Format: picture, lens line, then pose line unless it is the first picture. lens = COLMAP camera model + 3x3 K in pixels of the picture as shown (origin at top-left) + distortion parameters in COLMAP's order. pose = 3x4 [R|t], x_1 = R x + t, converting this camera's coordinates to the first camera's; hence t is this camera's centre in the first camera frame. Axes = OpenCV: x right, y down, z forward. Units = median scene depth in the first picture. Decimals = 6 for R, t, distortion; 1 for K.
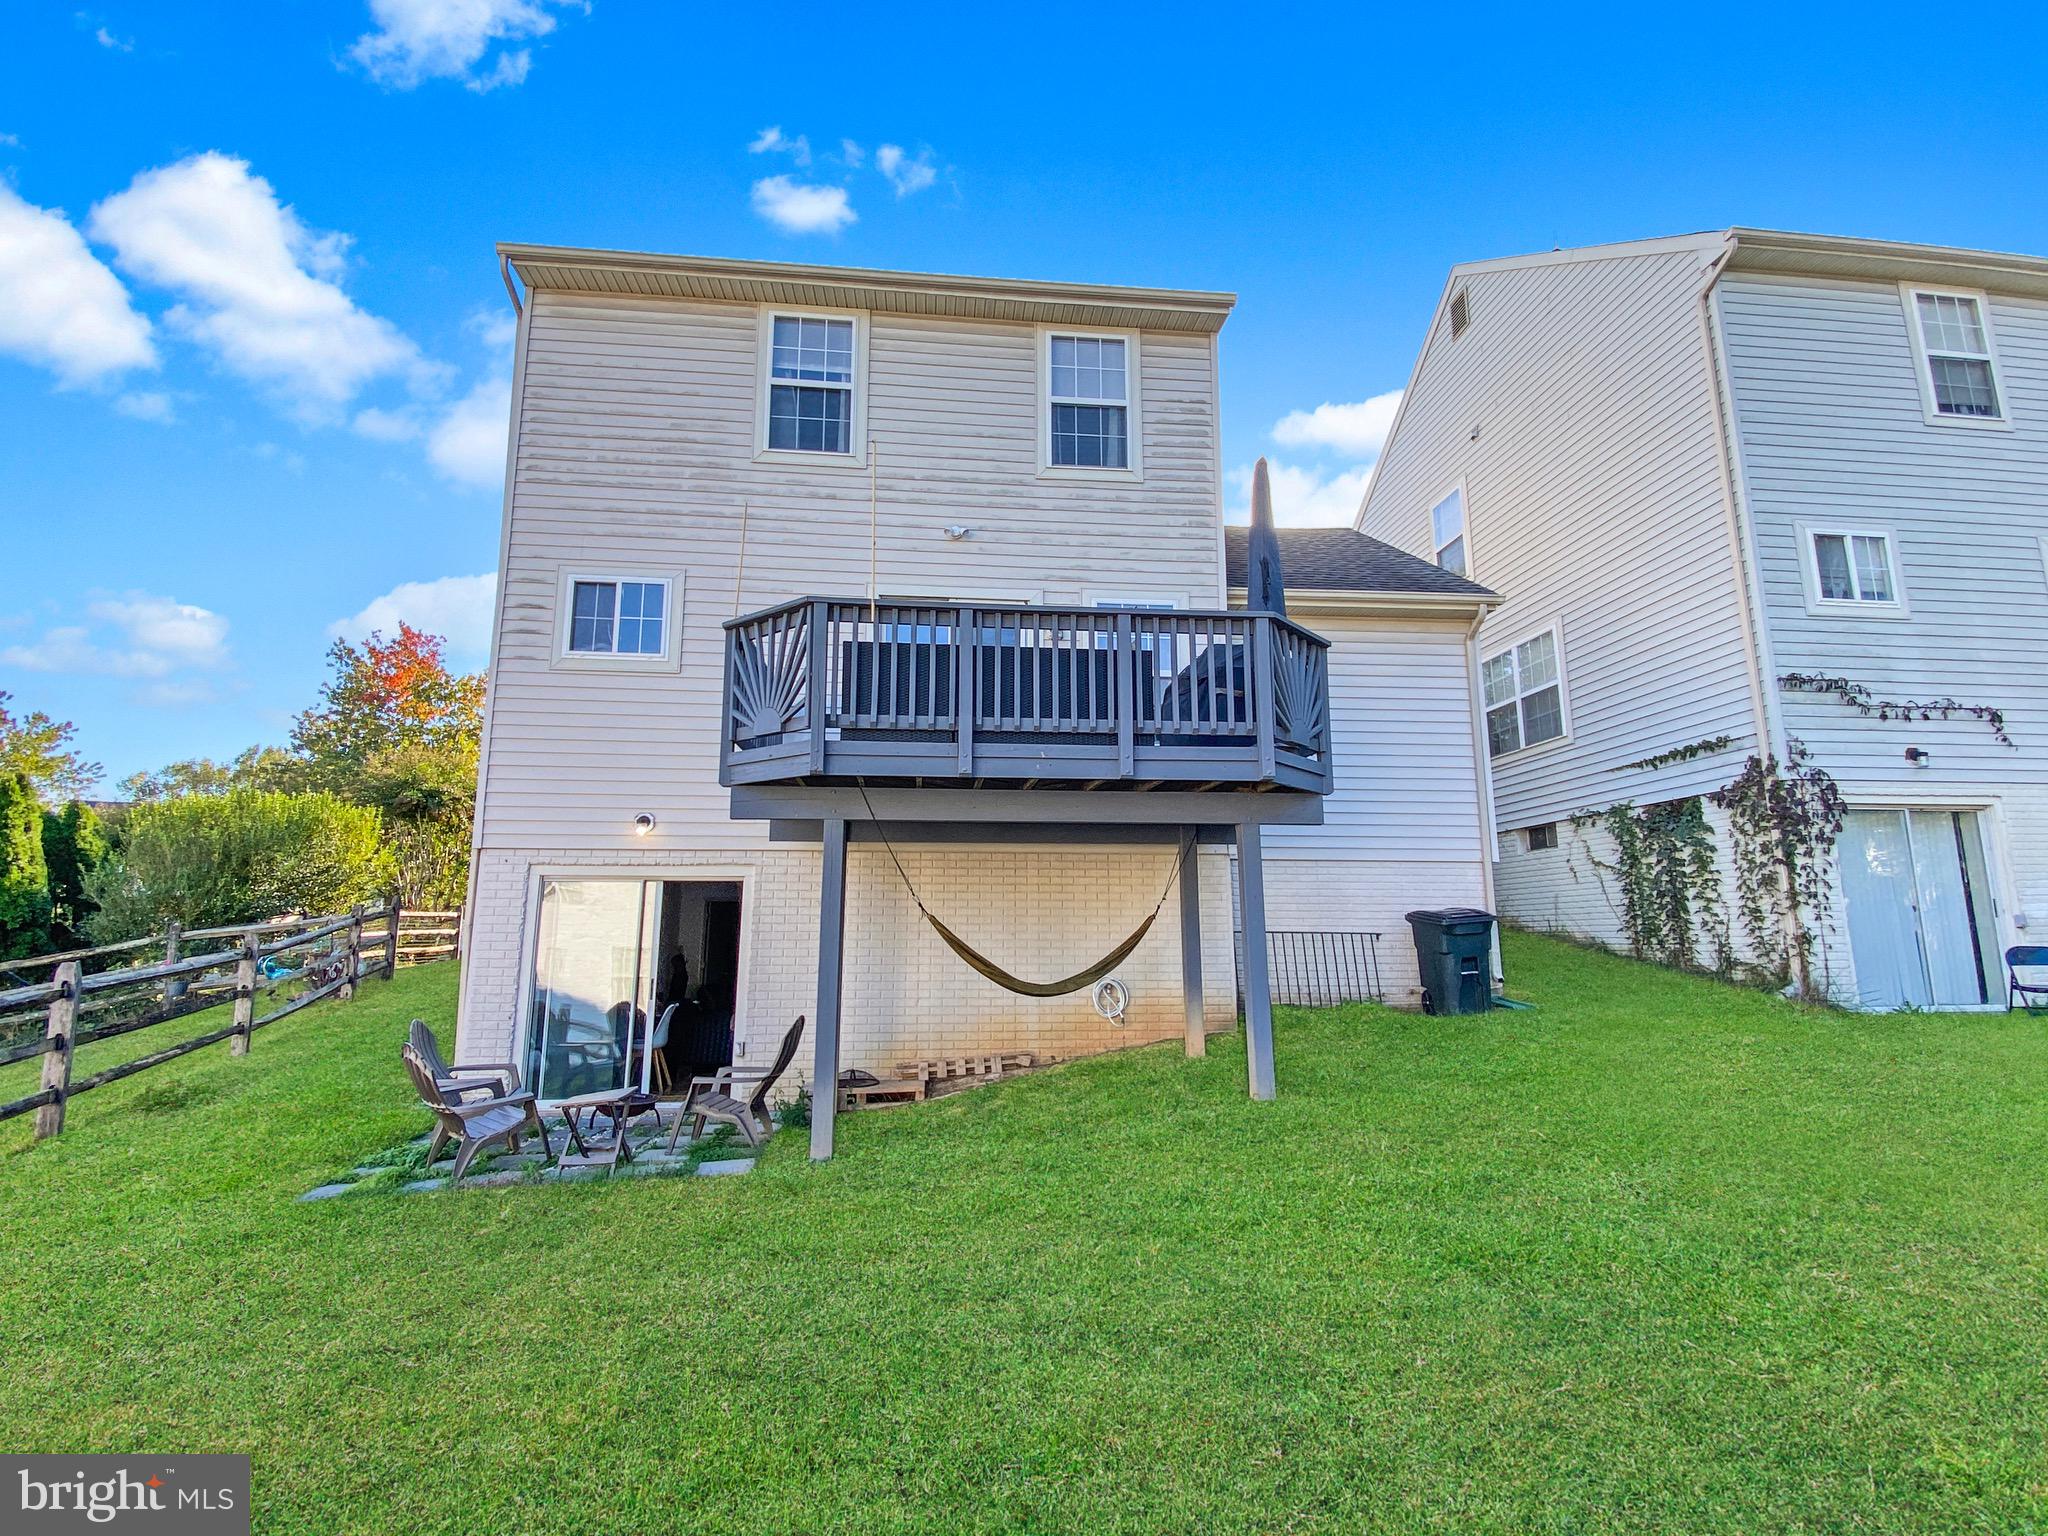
lens RADIAL K [[982.8, 0, 1024.7], [0, 982.8, 763.0], [0, 0, 1]] dist [-0.006594, -0.000574]
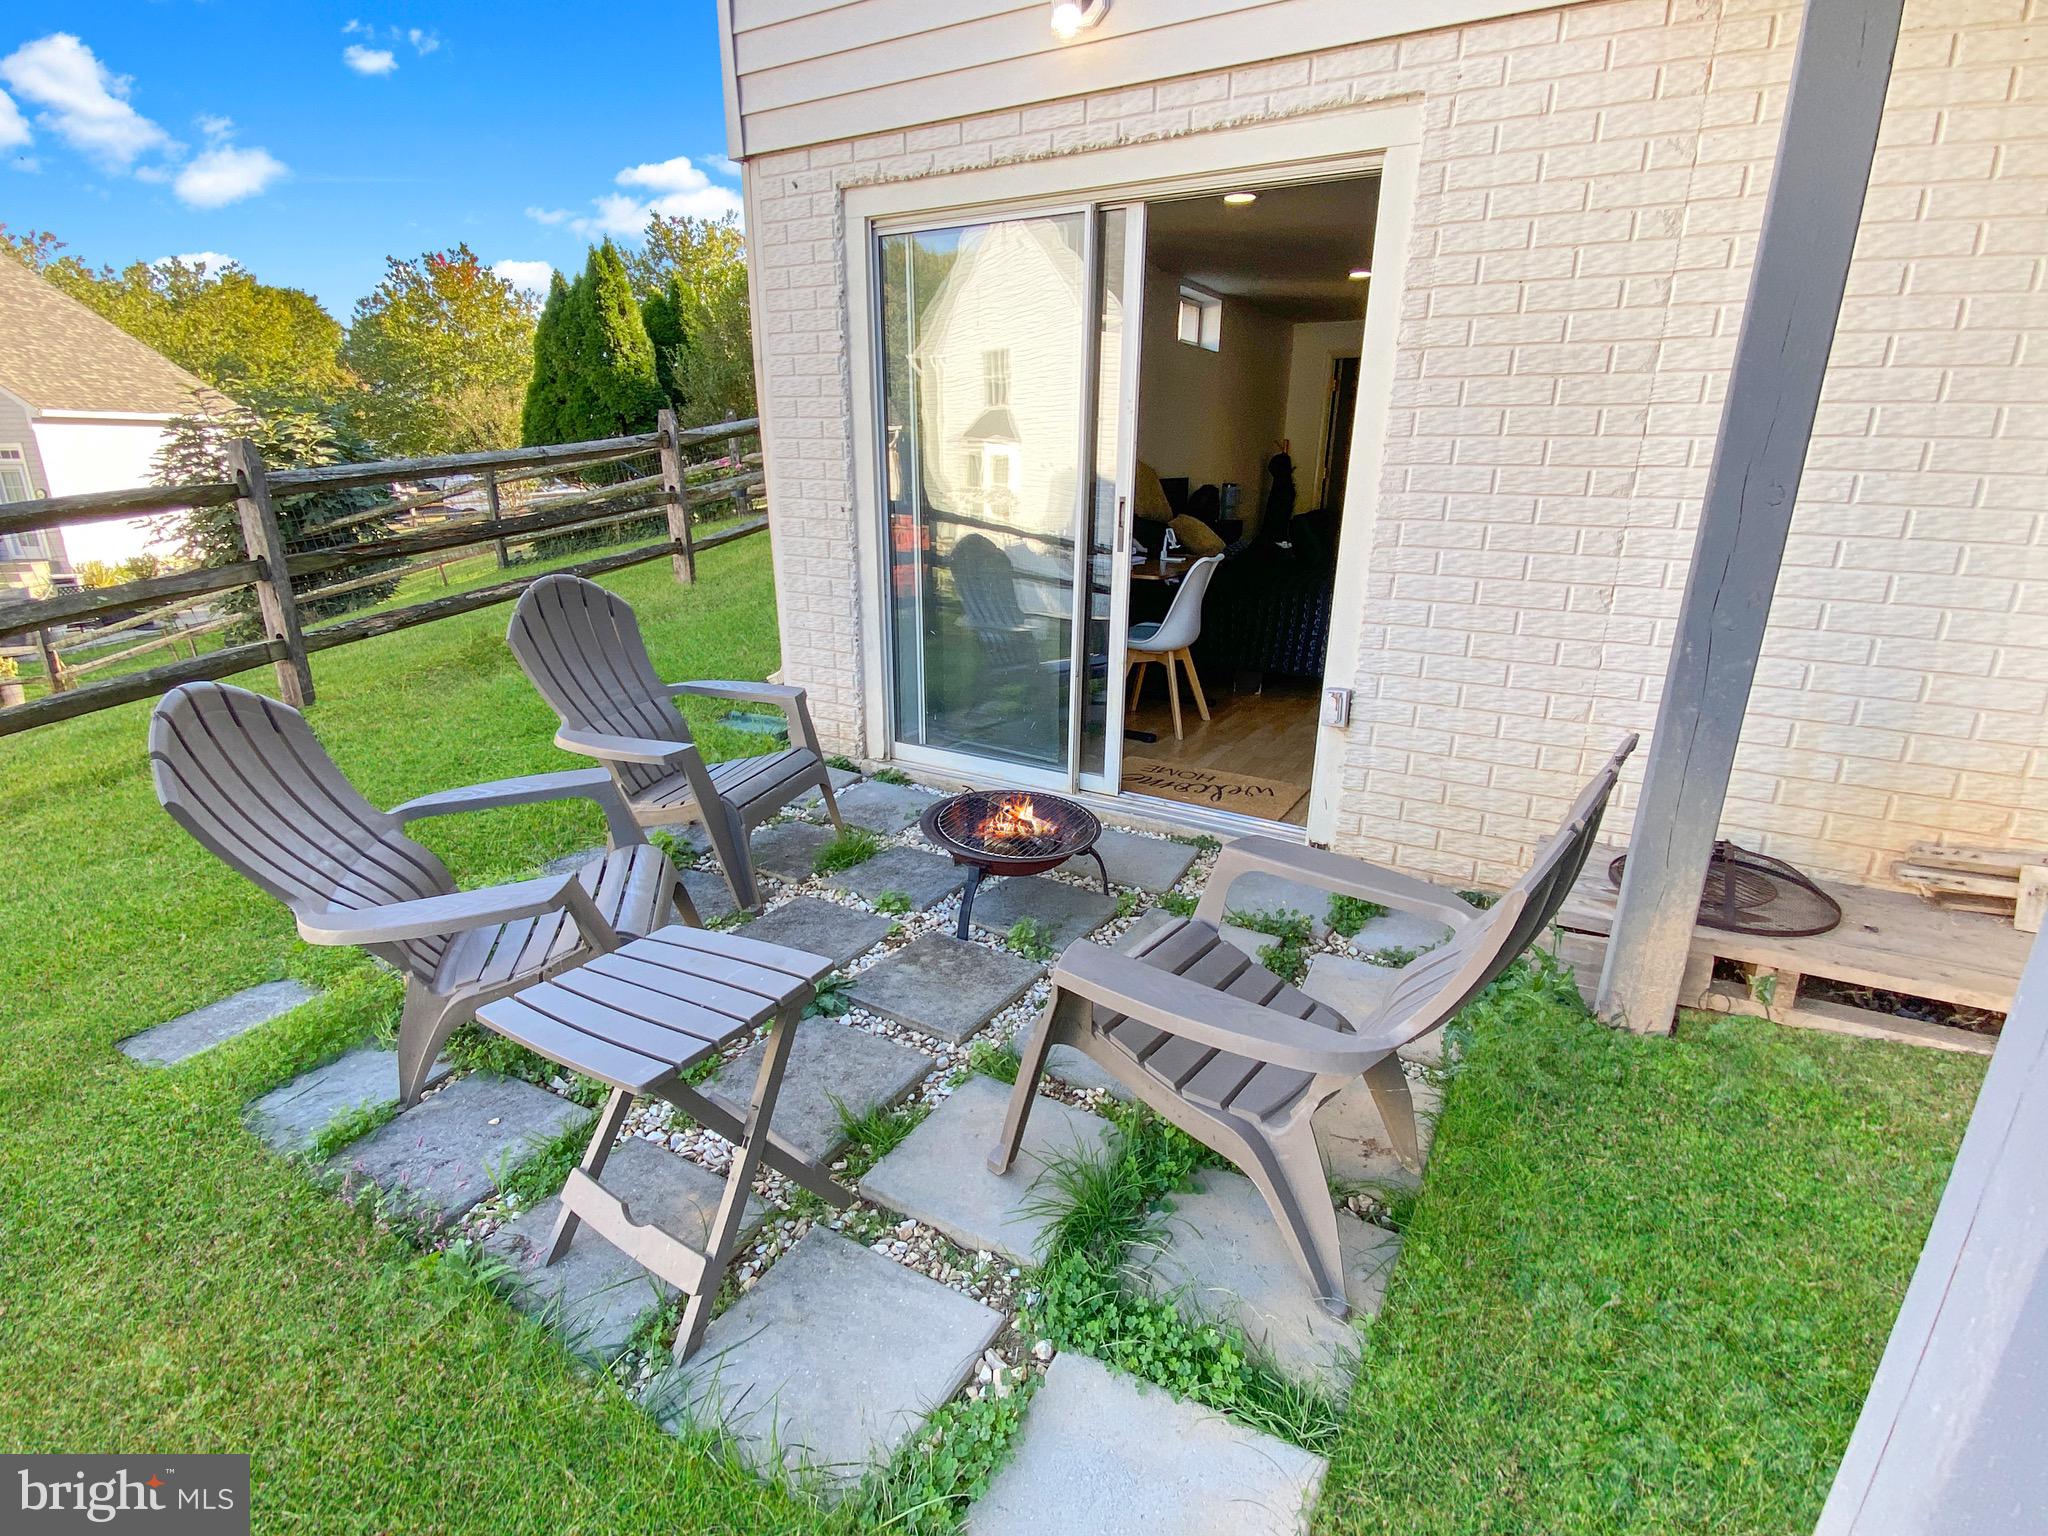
lens RADIAL K [[982.8, 0, 1024.7], [0, 982.8, 763.0], [0, 0, 1]] dist [-0.006594, -0.000574]
pose [[0.803527, 0.187459, -0.564981, -0.151900], [0.096369, 0.895634, 0.434227, 0.124476], [0.587416, -0.403359, 0.701601, 0.578658]]
